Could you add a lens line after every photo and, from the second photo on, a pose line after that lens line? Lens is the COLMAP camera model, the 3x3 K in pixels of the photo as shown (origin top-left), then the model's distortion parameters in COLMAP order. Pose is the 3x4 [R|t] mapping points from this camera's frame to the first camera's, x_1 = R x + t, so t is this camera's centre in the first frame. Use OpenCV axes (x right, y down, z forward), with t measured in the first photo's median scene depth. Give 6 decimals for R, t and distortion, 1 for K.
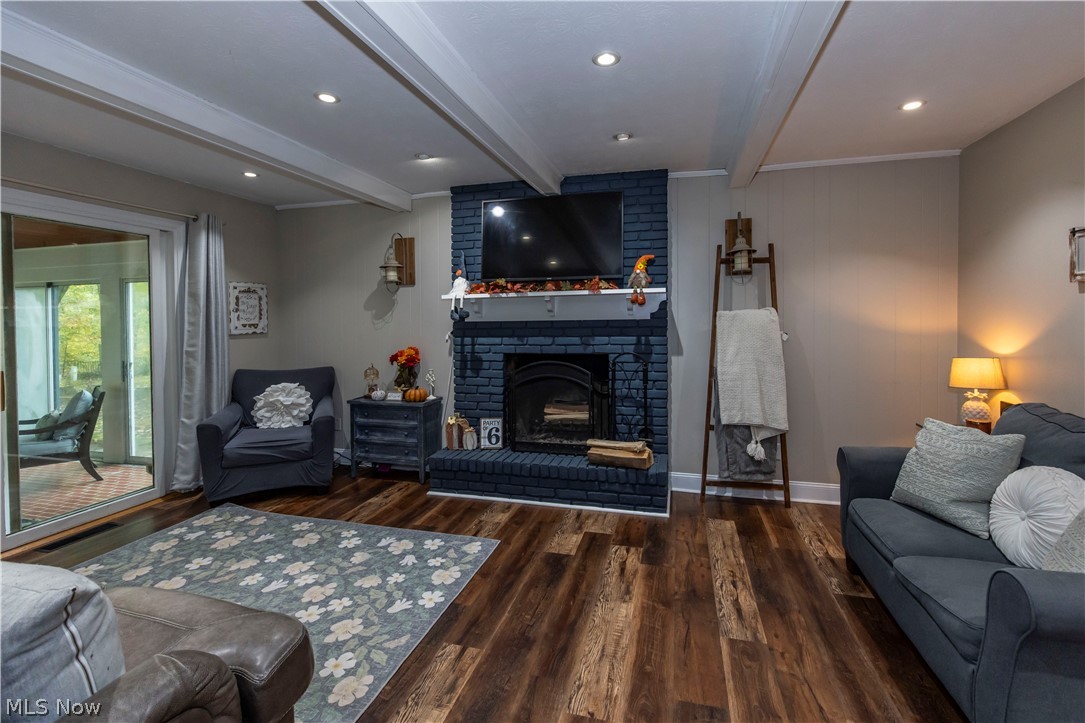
lens RADIAL K [[467.4, 0, 570.1], [0, 467.4, 330.5], [0, 0, 1]] dist [-0.003291, 0.001887]
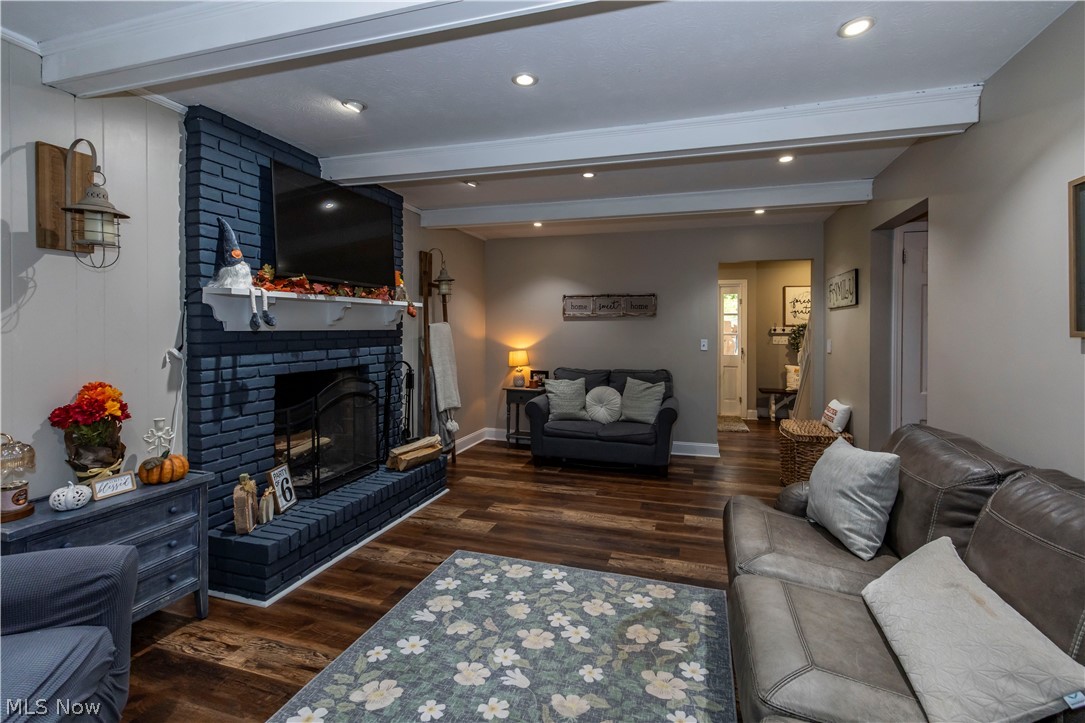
lens RADIAL K [[482.1, 0, 534.8], [0, 482.1, 330.3], [0, 0, 1]] dist [0.003223, 0.000535]
pose [[0.088176, 0.008203, 0.996071, -1.202279], [0.019971, 0.999751, -0.010001, -0.007300], [-0.995905, 0.020774, 0.087990, 0.756713]]
